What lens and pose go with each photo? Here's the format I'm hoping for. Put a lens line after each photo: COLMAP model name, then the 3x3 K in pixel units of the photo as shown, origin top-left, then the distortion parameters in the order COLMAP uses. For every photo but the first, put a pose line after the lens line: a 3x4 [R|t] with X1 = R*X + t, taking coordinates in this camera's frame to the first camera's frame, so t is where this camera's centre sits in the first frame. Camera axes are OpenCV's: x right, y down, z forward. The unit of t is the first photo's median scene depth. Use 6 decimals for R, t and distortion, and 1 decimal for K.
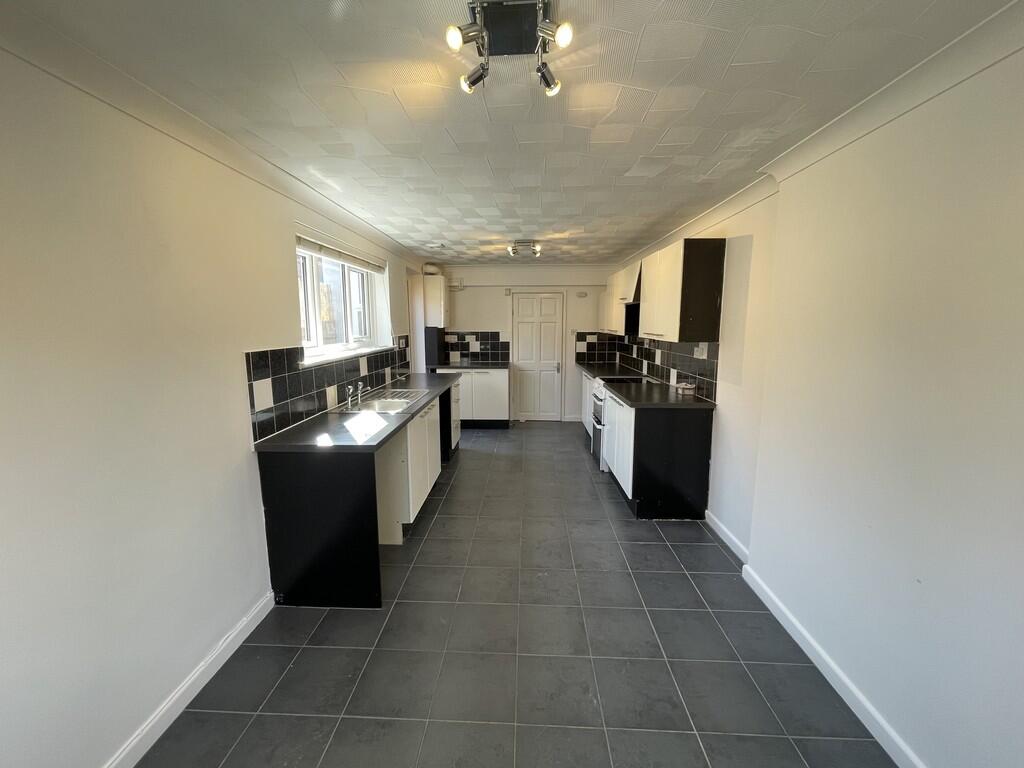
lens RADIAL K [[417.2, 0, 507.2], [0, 417.2, 381.1], [0, 0, 1]] dist [-0.001026, -0.000003]
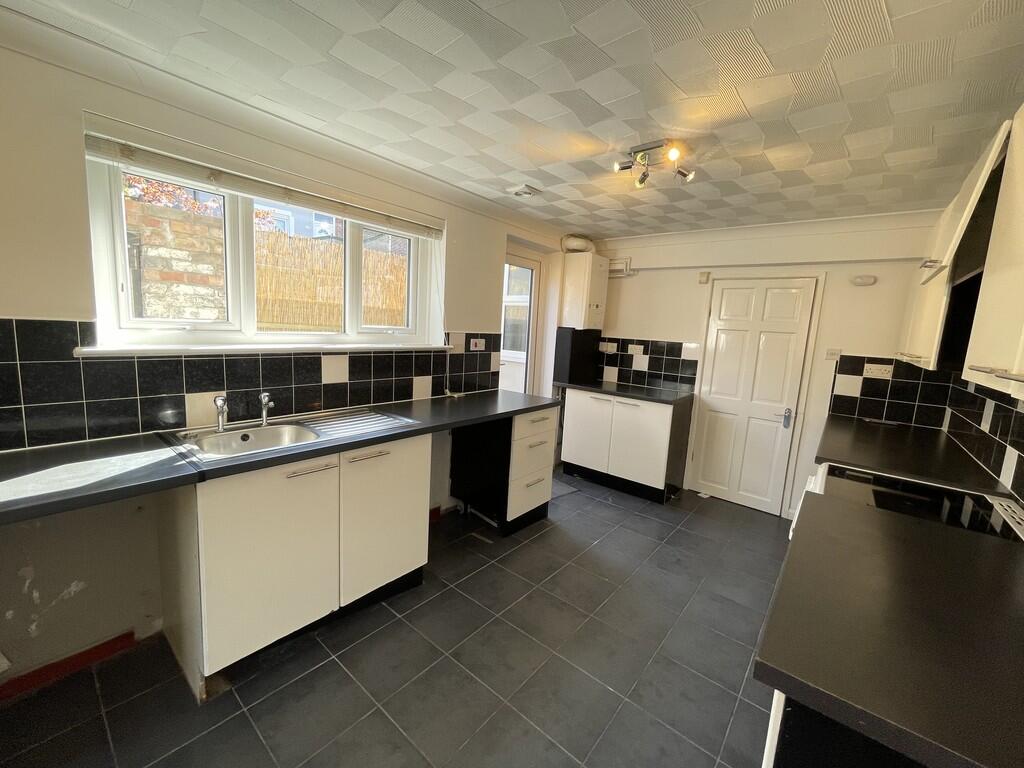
lens RADIAL K [[417.2, 0, 507.2], [0, 417.2, 381.1], [0, 0, 1]] dist [-0.001026, -0.000003]
pose [[0.793071, 0.130036, -0.595087, 0.152989], [-0.143329, 0.989355, 0.025175, -0.041798], [0.592026, 0.065328, 0.803267, 0.364132]]
